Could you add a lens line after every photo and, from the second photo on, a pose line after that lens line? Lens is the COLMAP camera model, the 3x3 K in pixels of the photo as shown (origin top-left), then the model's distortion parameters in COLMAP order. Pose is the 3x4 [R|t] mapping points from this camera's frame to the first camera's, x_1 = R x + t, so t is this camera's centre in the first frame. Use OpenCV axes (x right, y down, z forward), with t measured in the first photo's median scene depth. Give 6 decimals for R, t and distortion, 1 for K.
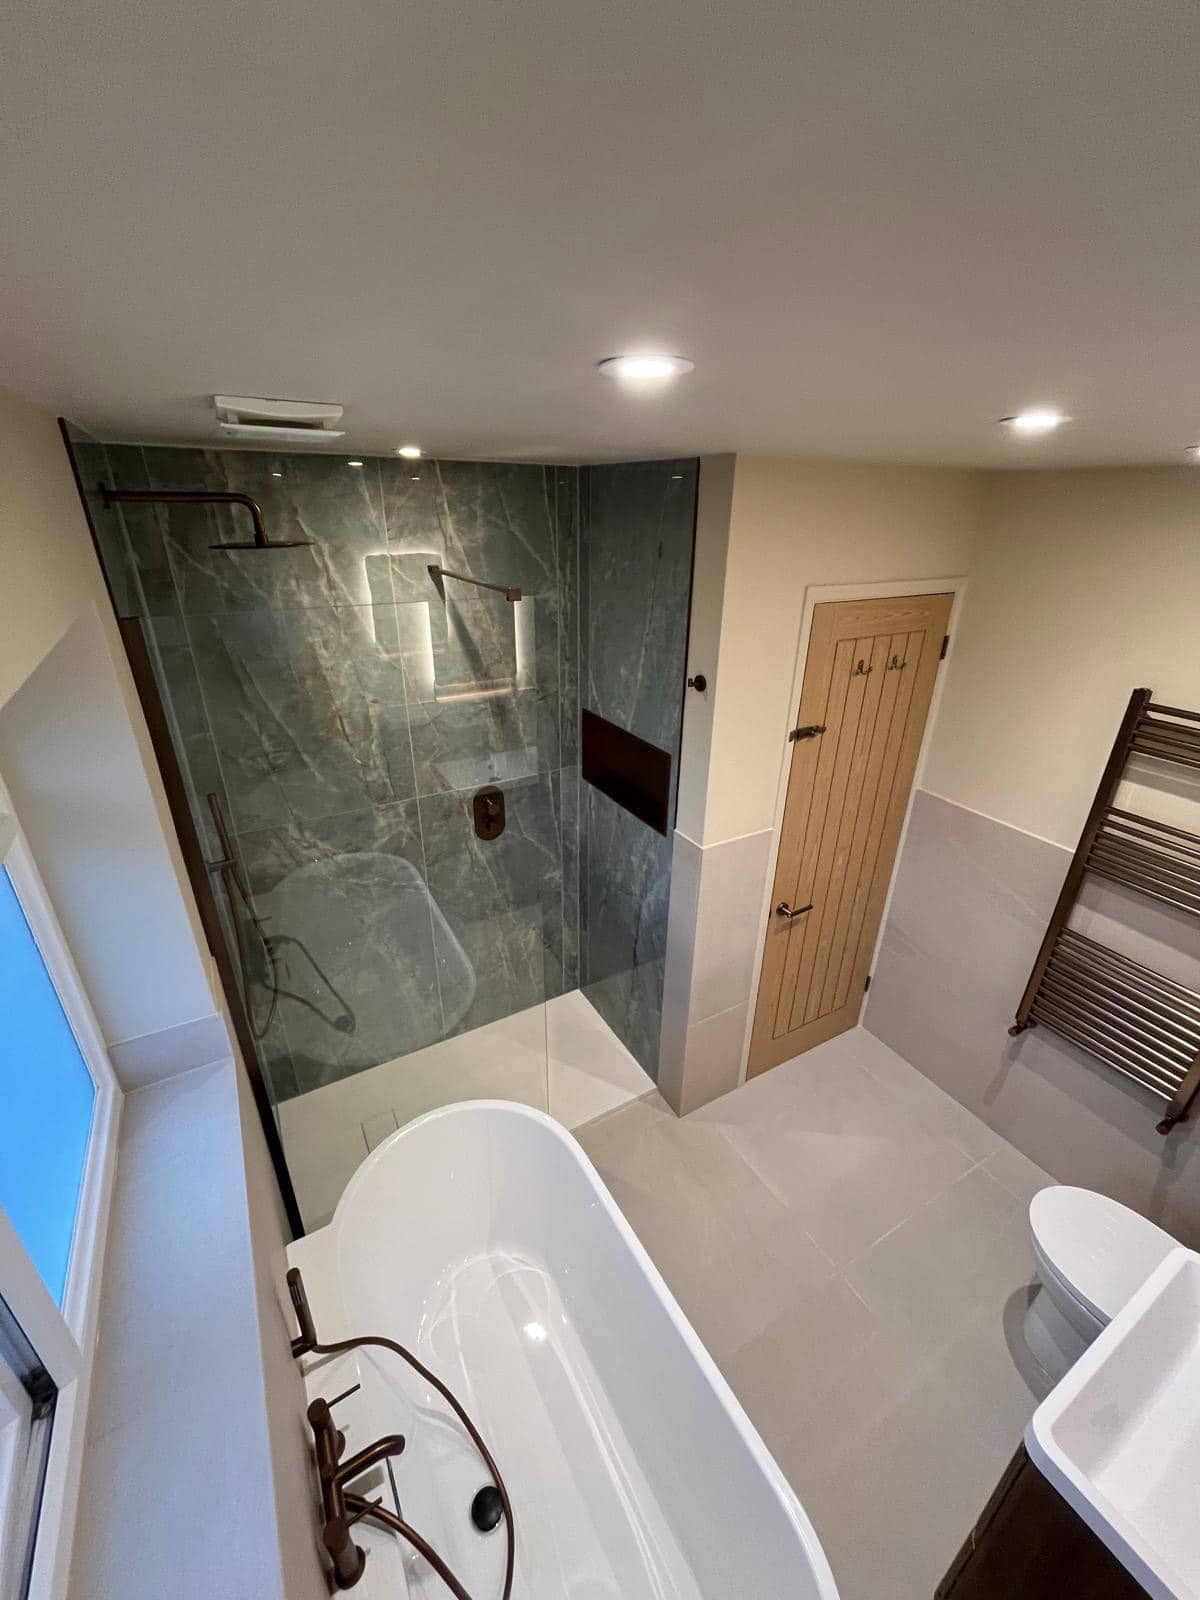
lens RADIAL K [[646.4, 0, 608.4], [0, 646.4, 794.2], [0, 0, 1]] dist [-0.011547, 0.000020]
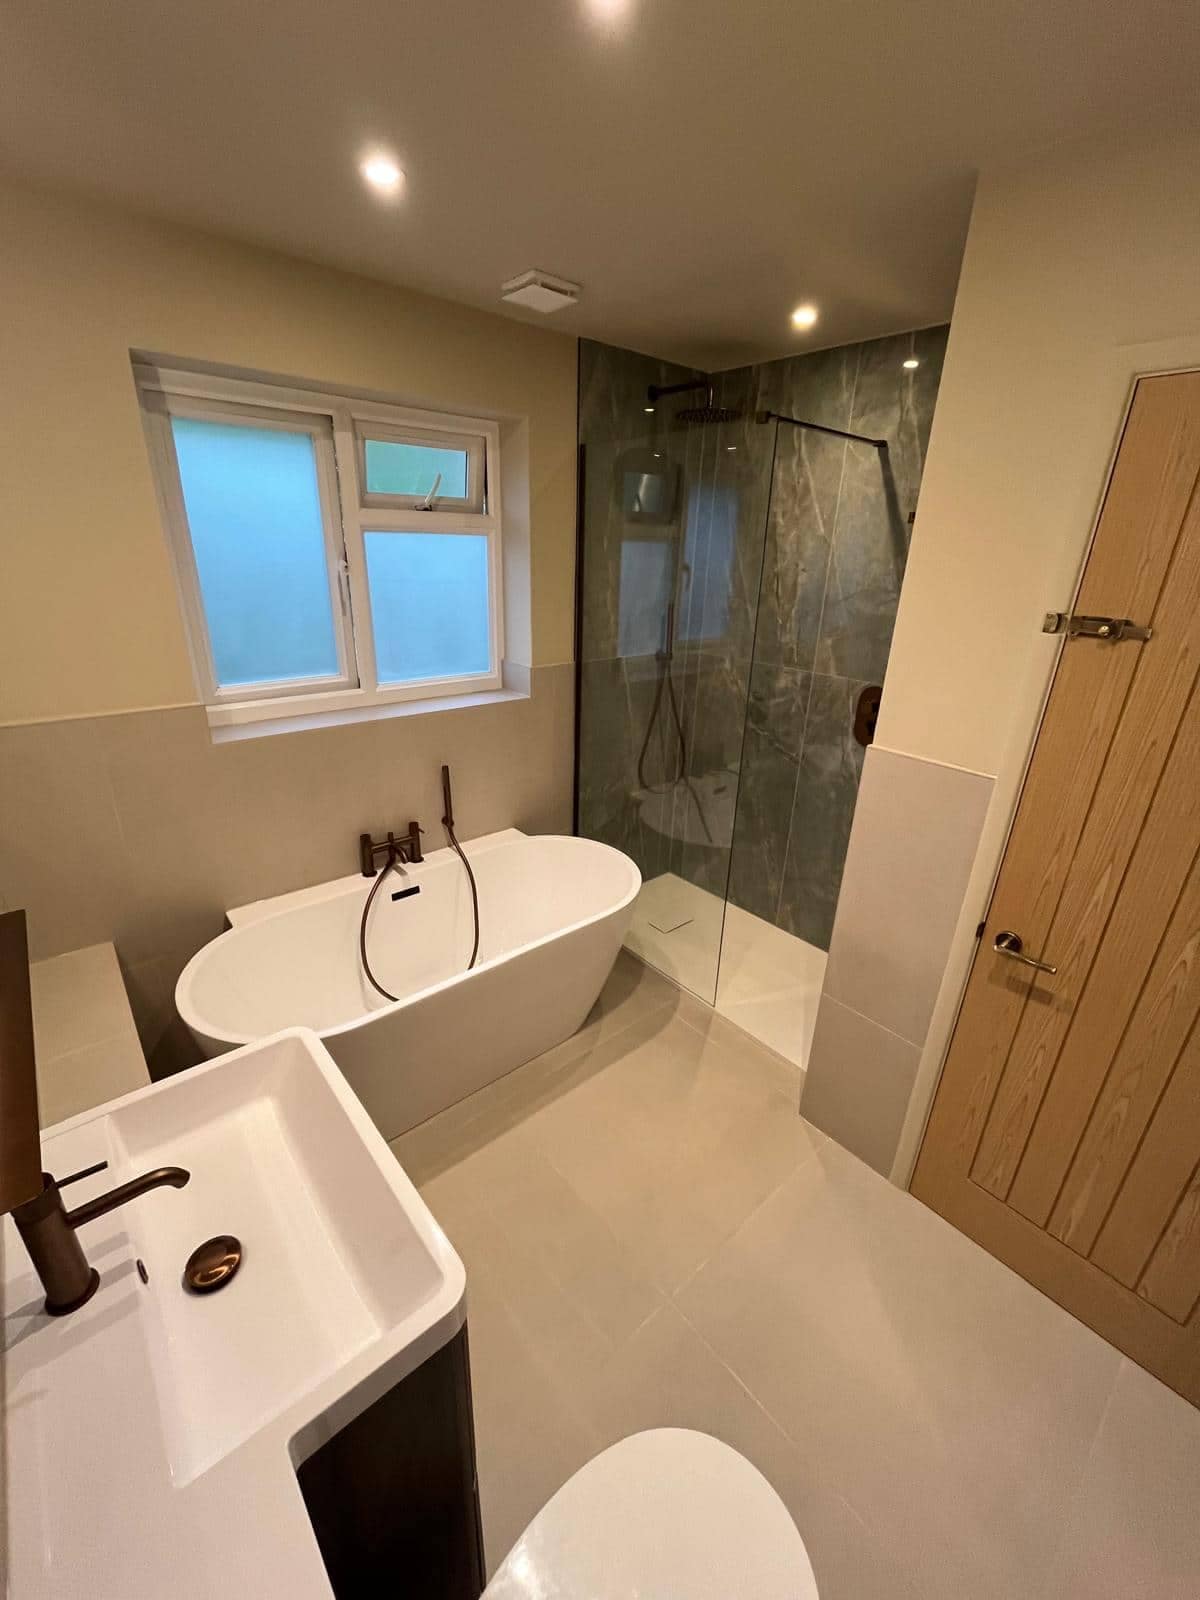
lens RADIAL K [[646.4, 0, 608.4], [0, 646.4, 794.2], [0, 0, 1]] dist [-0.011547, 0.000020]
pose [[0.188377, 0.344010, -0.919876, 0.779770], [-0.424964, 0.872968, 0.239442, 0.079108], [0.885392, 0.345809, 0.310639, 0.481243]]
